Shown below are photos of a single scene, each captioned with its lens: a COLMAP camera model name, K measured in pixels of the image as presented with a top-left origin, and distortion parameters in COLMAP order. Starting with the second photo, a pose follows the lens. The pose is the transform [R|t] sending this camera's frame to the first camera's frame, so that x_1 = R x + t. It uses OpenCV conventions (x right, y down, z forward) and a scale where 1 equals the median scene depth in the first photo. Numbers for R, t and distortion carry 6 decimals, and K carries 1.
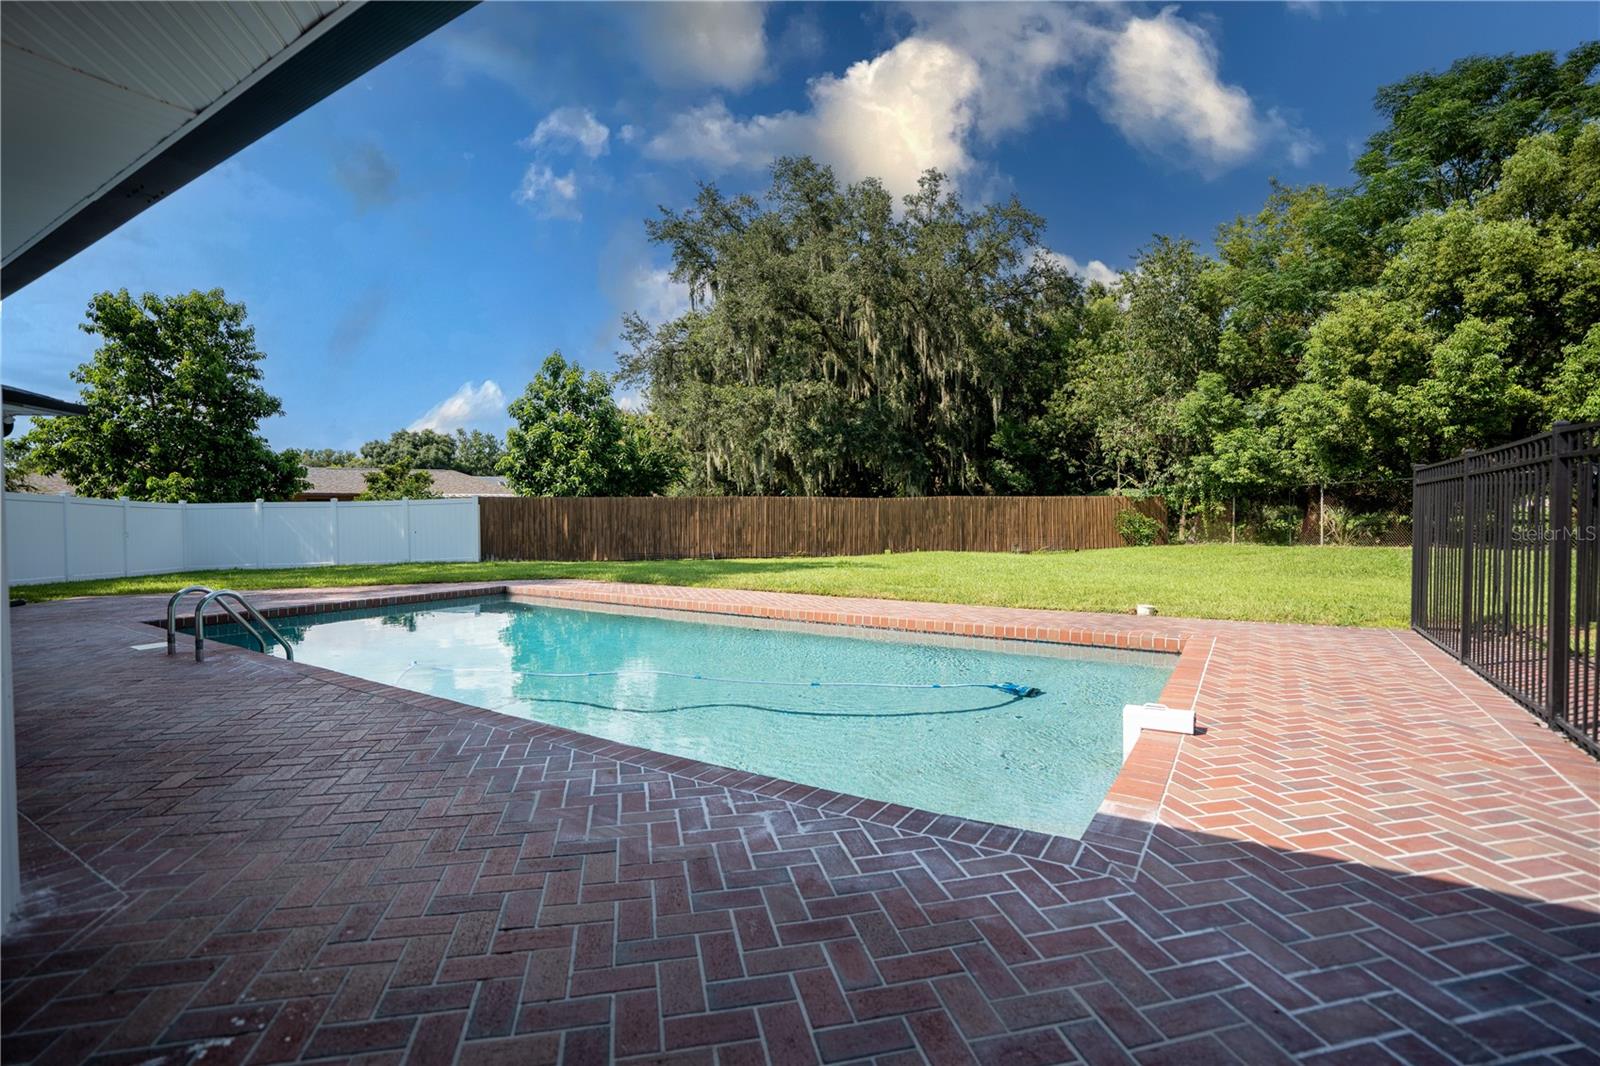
lens RADIAL K [[736.2, 0, 798.4], [0, 736.2, 532.3], [0, 0, 1]] dist [-0.072823, 0.026848]
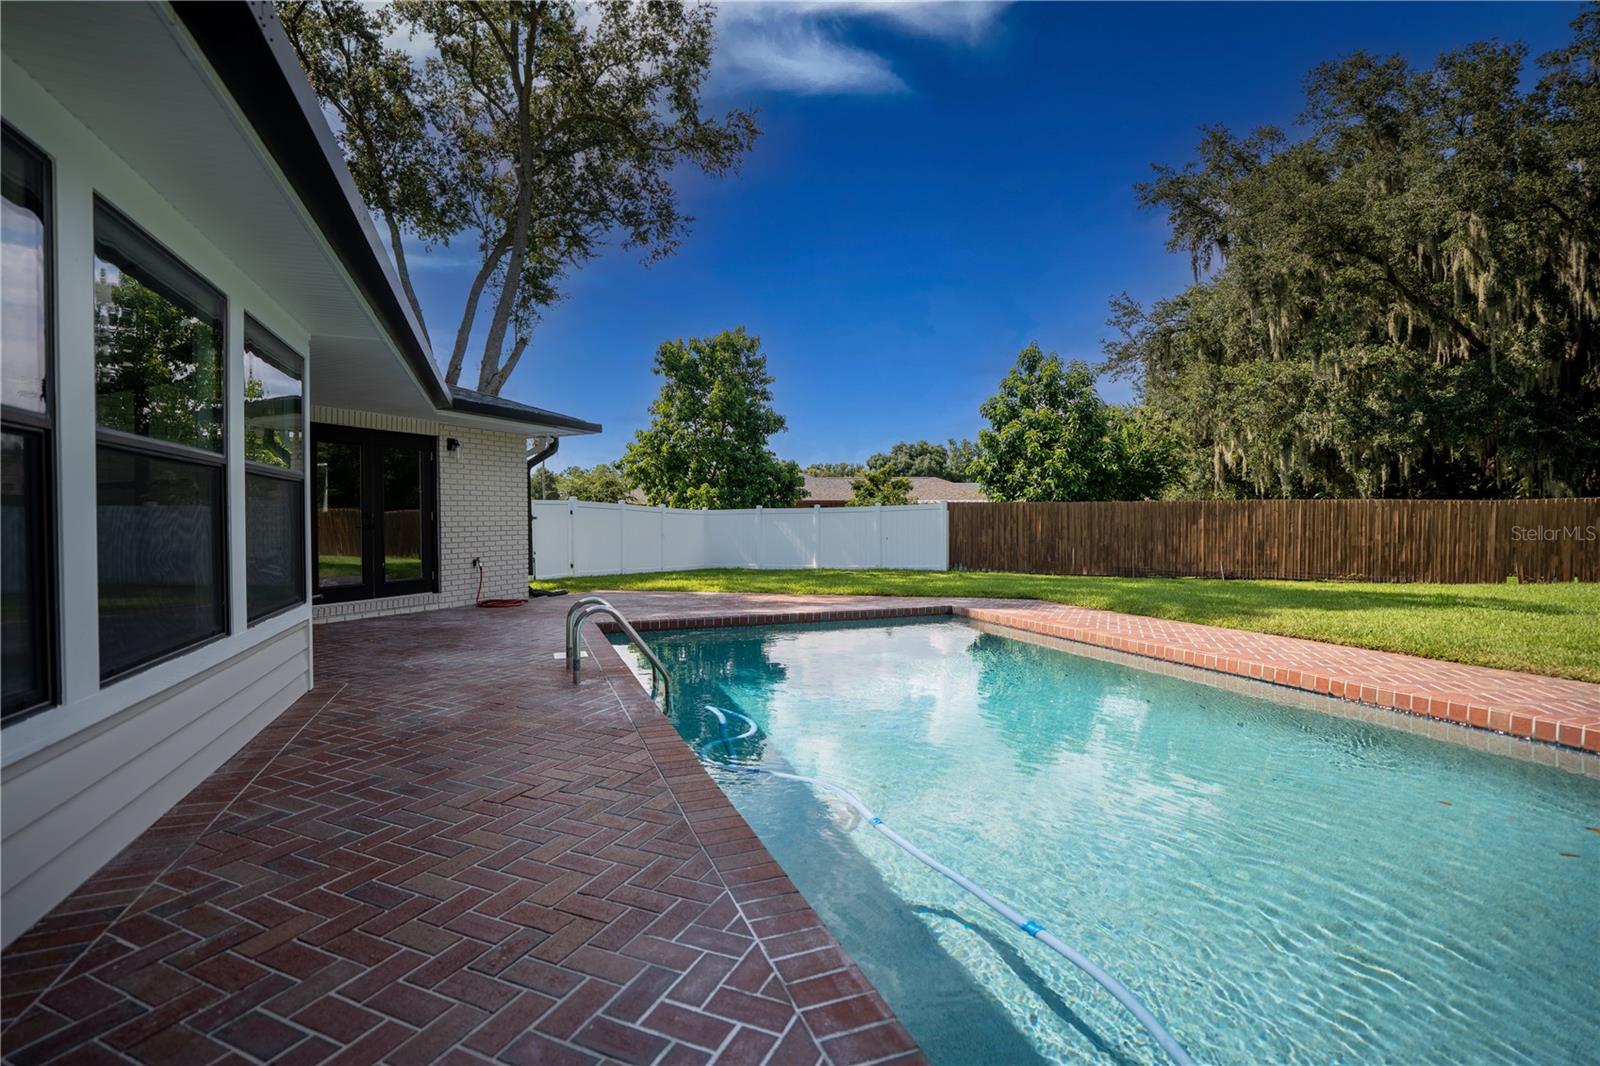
lens RADIAL K [[736.2, 0, 798.4], [0, 736.2, 532.3], [0, 0, 1]] dist [-0.072823, 0.026848]
pose [[0.799417, 0.013731, -0.600619, -0.013303], [-0.018892, 0.999819, -0.002289, -0.002739], [0.600479, 0.013176, 0.799532, 0.085494]]
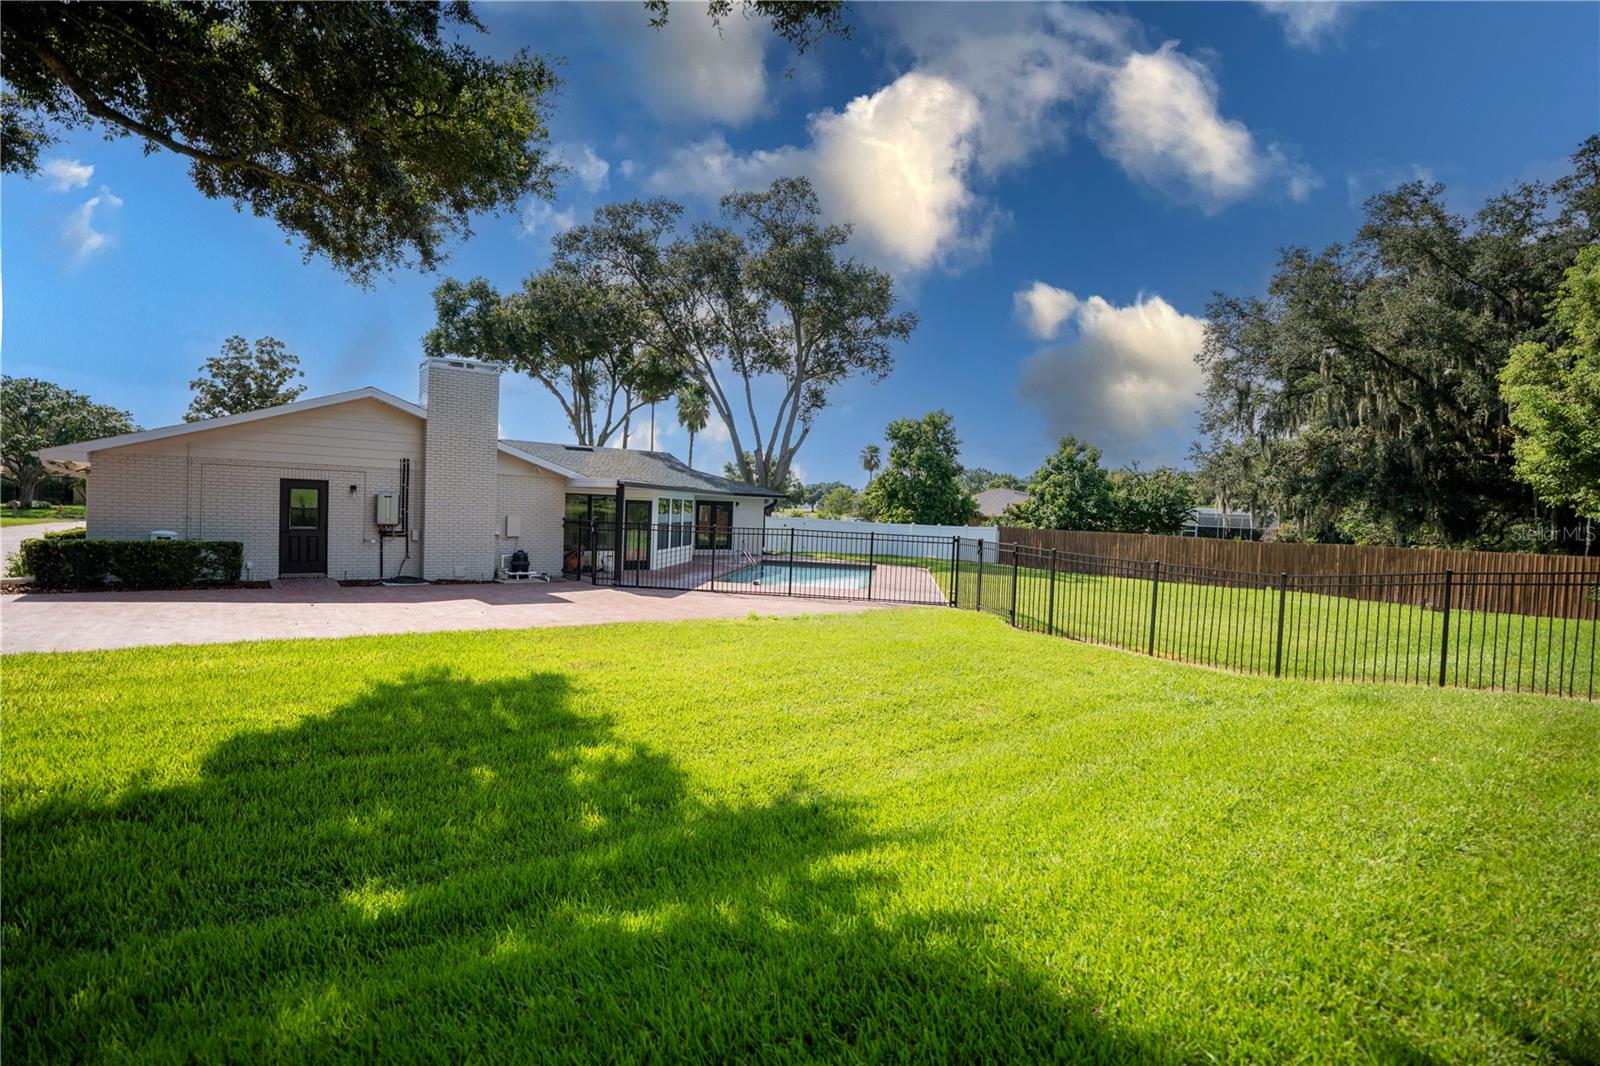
lens RADIAL K [[736.2, 0, 798.4], [0, 736.2, 532.3], [0, 0, 1]] dist [-0.072823, 0.026848]
pose [[0.411863, 0.049445, -0.909903, 0.734894], [-0.068431, 0.997386, 0.023224, -0.032628], [0.908673, 0.052700, 0.414170, -0.123079]]
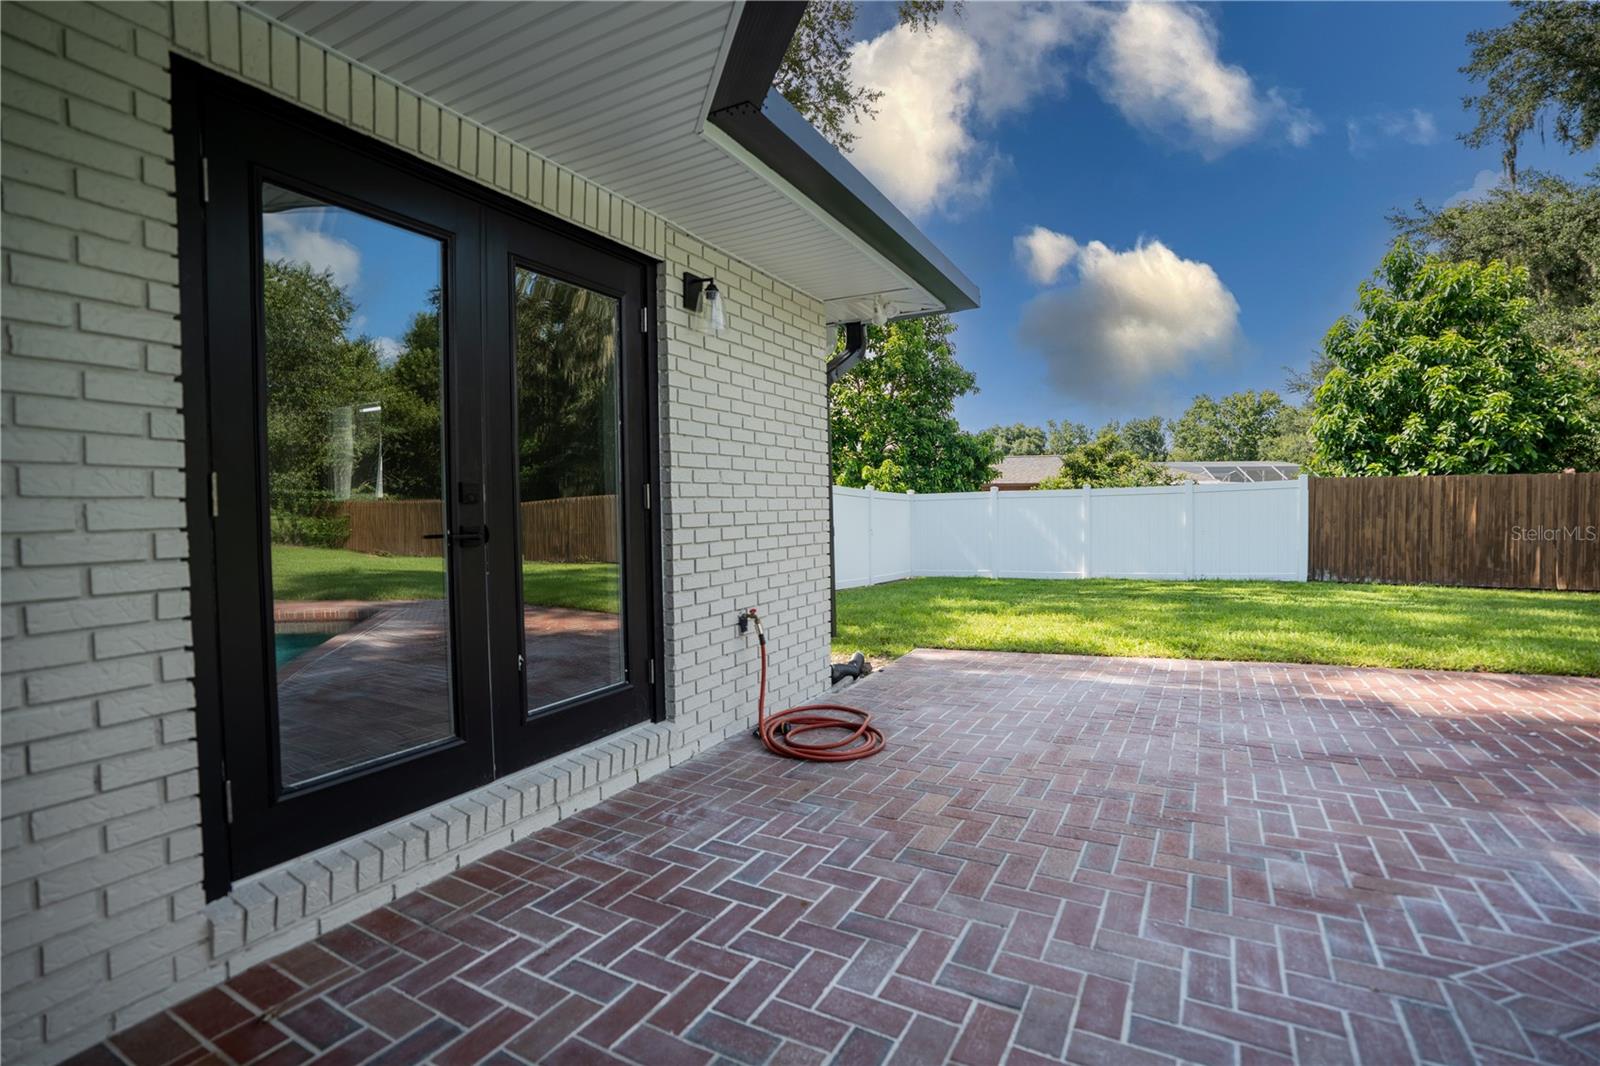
lens RADIAL K [[736.2, 0, 798.4], [0, 736.2, 532.3], [0, 0, 1]] dist [-0.072823, 0.026848]
pose [[0.740865, 0.016799, -0.671444, -0.269304], [-0.010557, 0.999855, 0.013368, -0.004180], [0.671571, -0.002816, 0.740935, 0.187598]]
